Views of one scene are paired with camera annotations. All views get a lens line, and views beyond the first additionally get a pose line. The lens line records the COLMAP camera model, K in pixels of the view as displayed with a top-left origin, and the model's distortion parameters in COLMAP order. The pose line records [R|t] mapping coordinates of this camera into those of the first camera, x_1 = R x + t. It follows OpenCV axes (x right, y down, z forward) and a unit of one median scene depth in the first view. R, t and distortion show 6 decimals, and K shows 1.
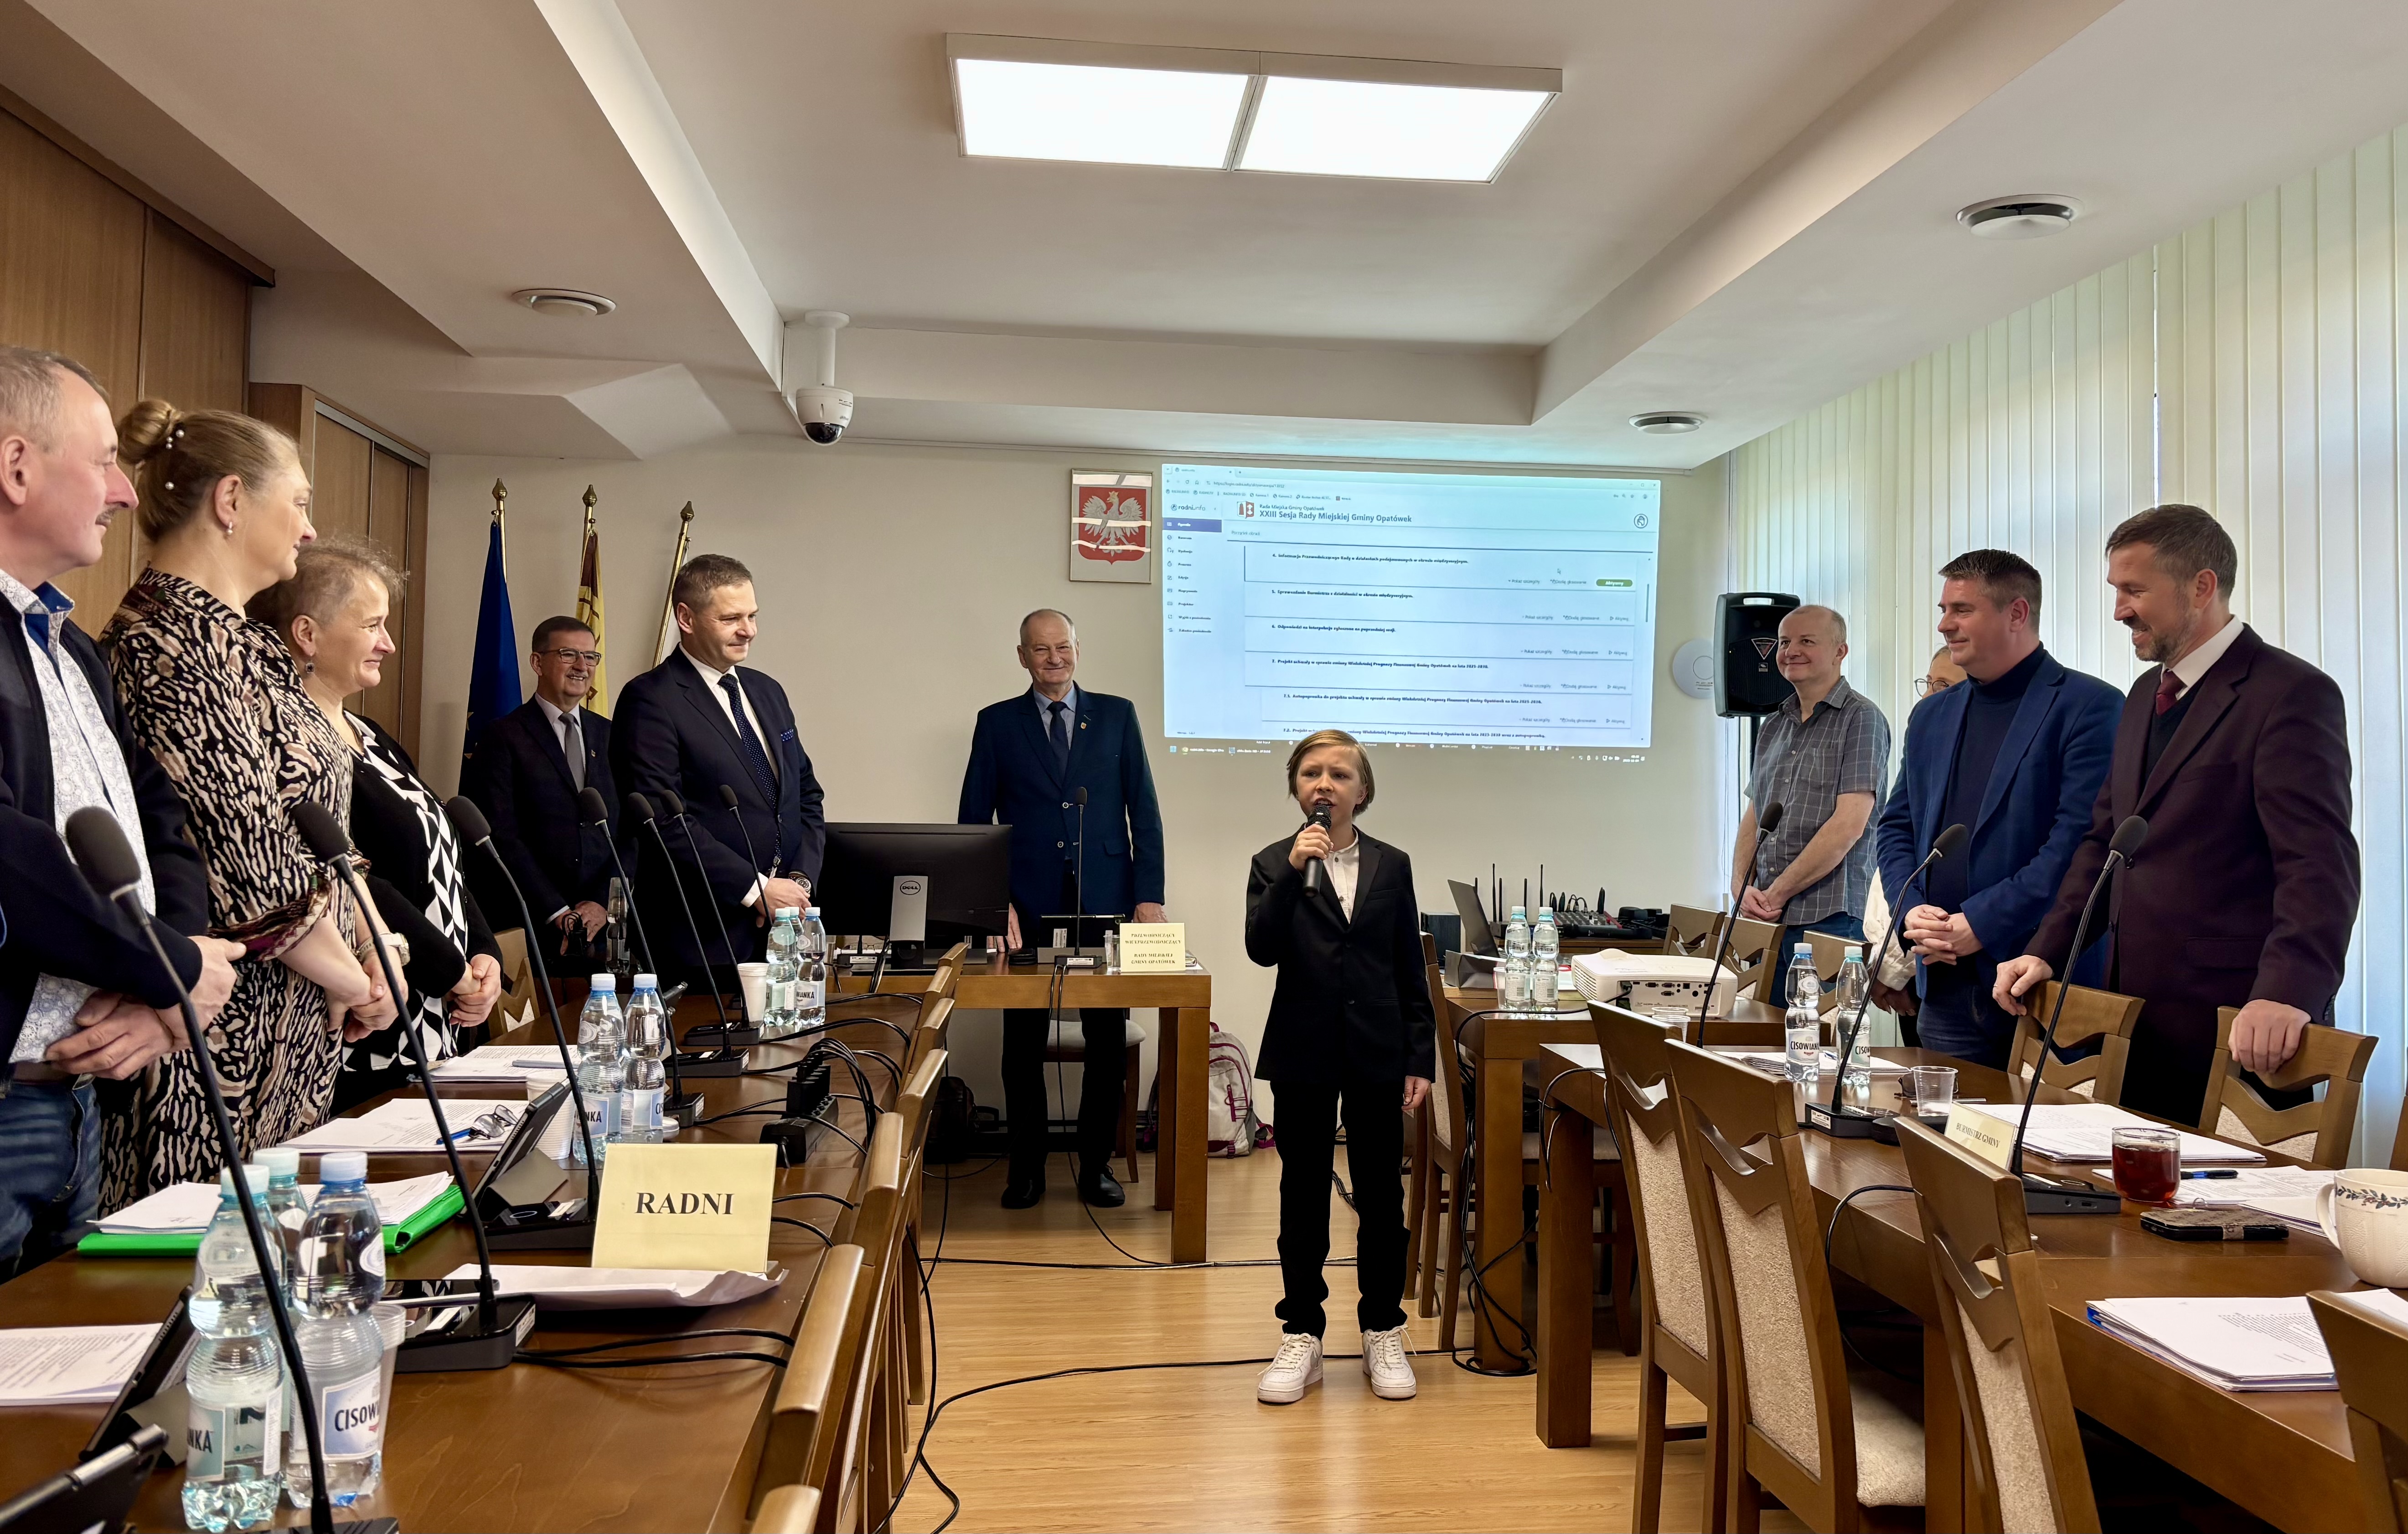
lens RADIAL K [[1873.7, 0, 1204.0], [0, 1873.7, 767.0], [0, 0, 1]] dist [0.008595, 0.005134]
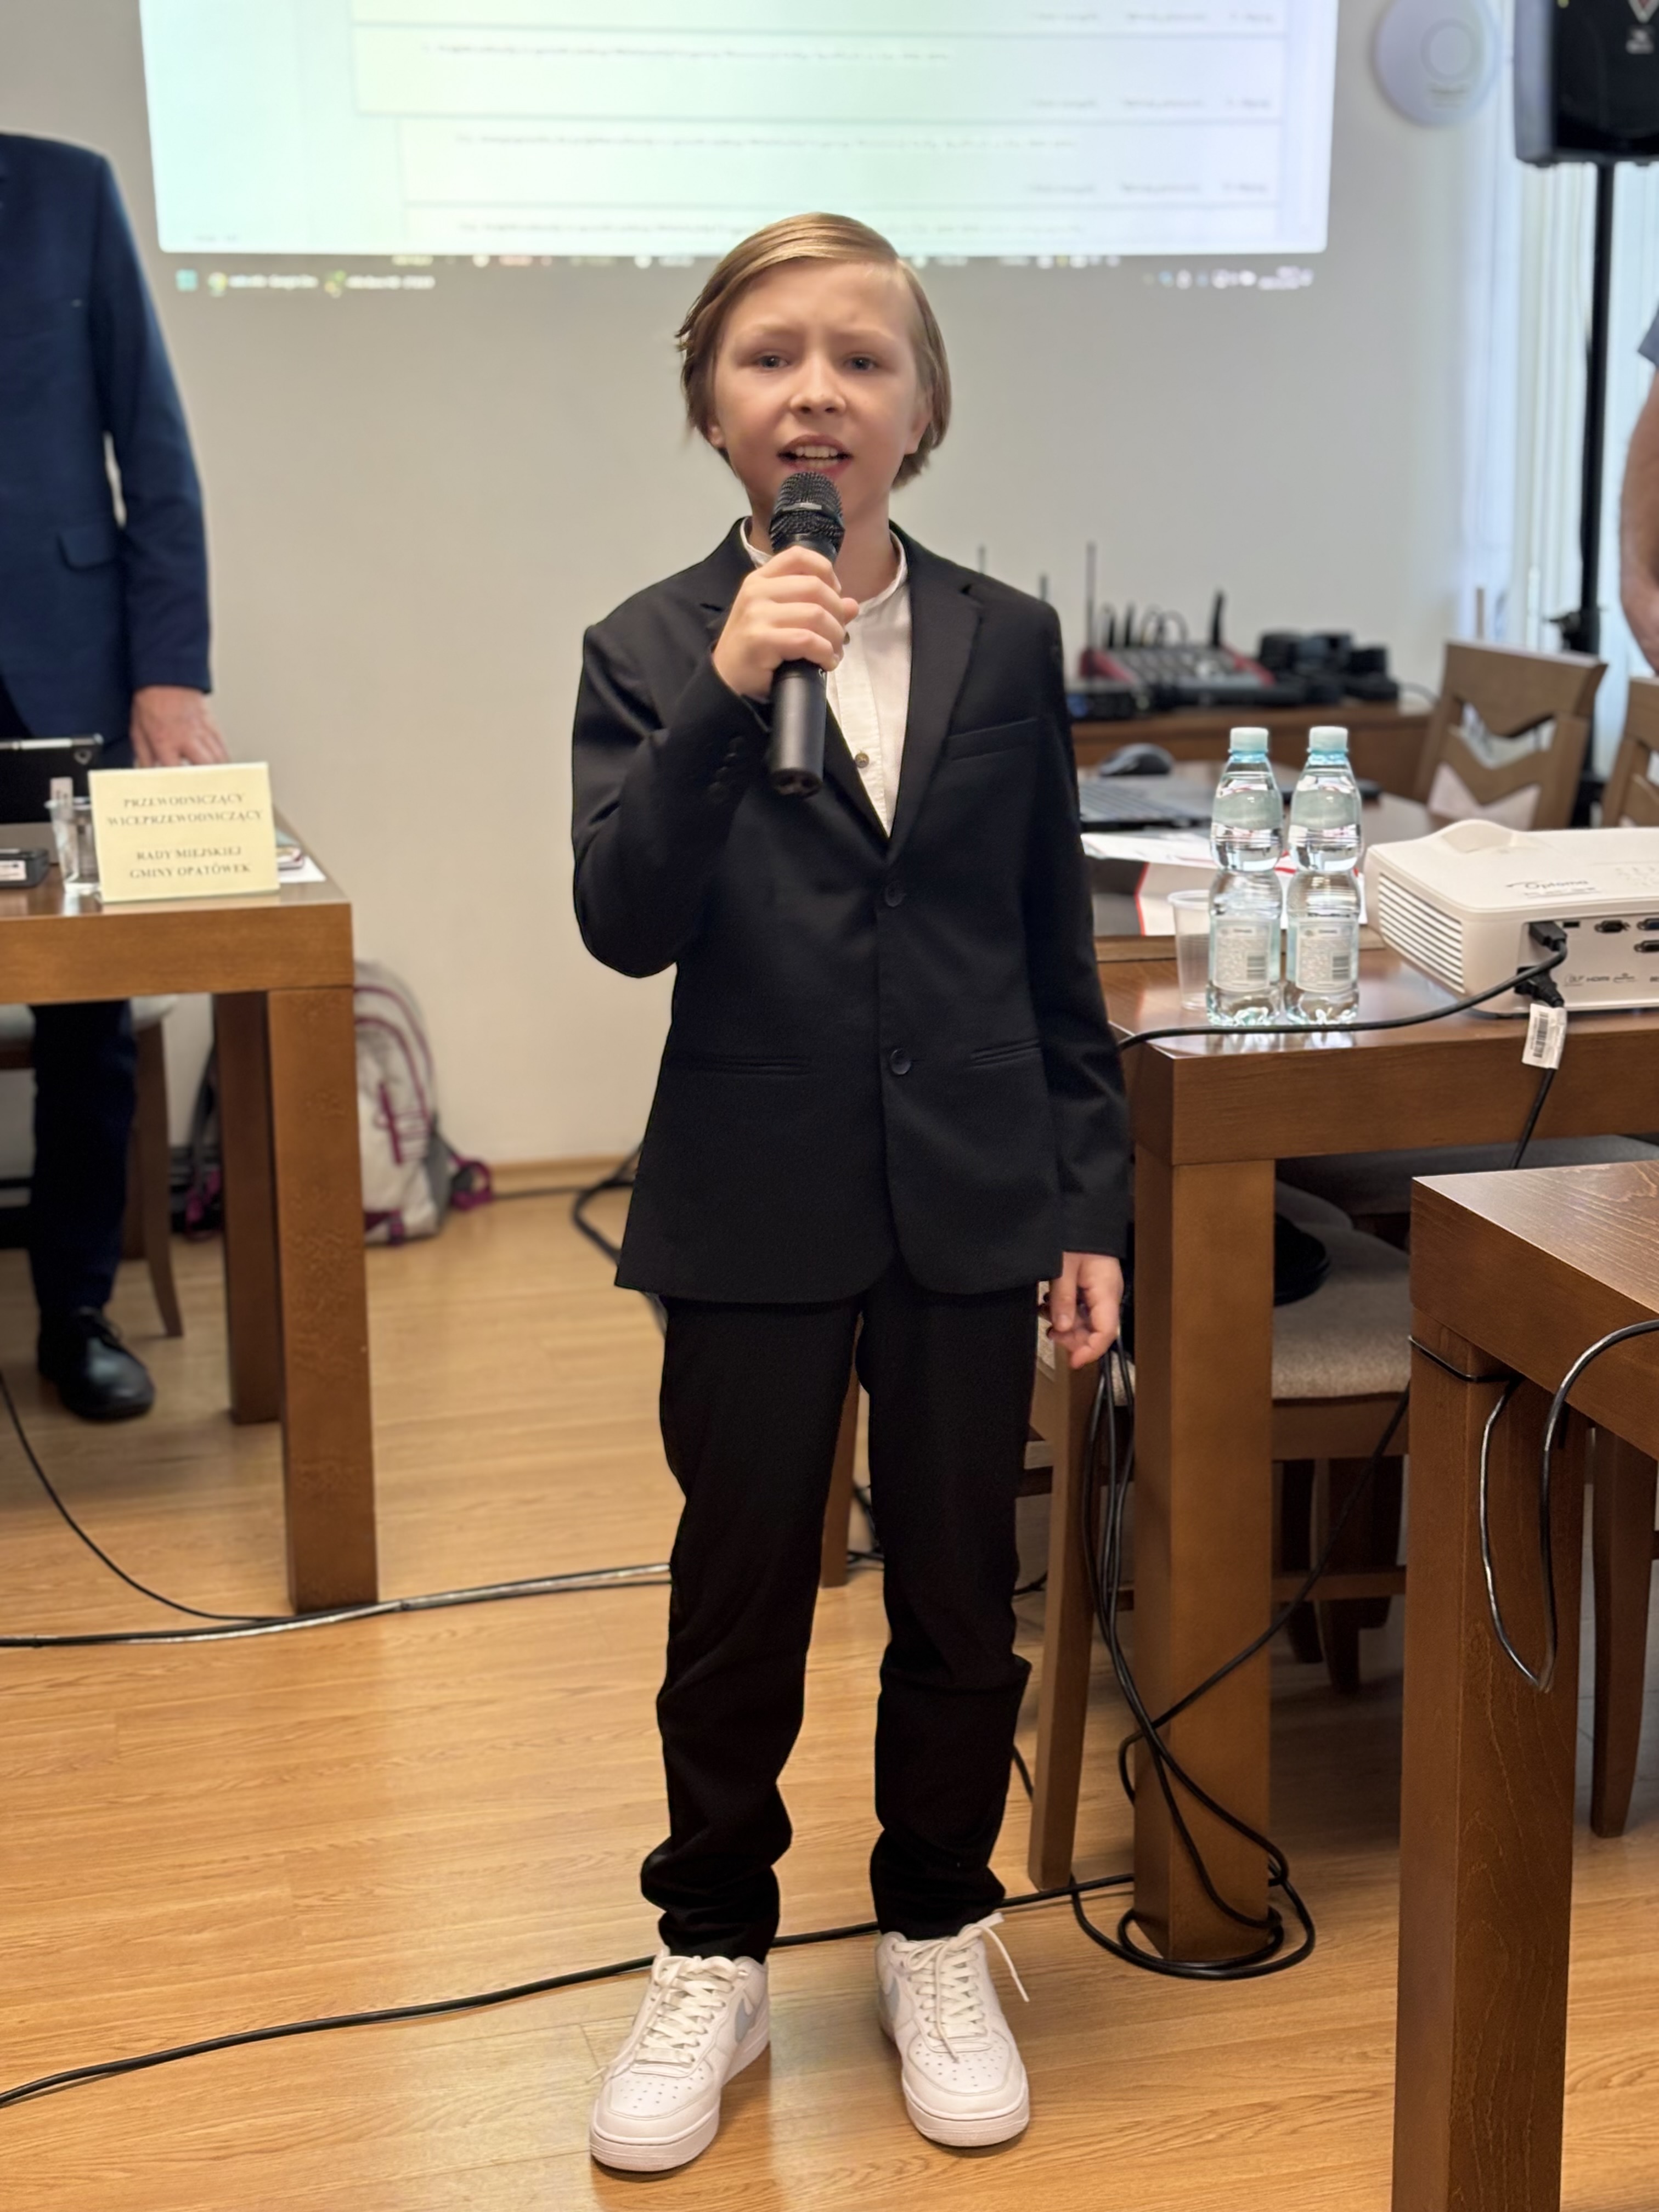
lens RADIAL K [[3238.8, 0, 829.5], [0, 3238.8, 1106.0], [0, 0, 1]] dist [0.119665, -0.051452]
pose [[0.984037, -0.065379, 0.165520, -0.012435], [0.024665, 0.971202, 0.236978, -0.000767], [-0.176247, -0.229112, 0.957311, 0.347847]]
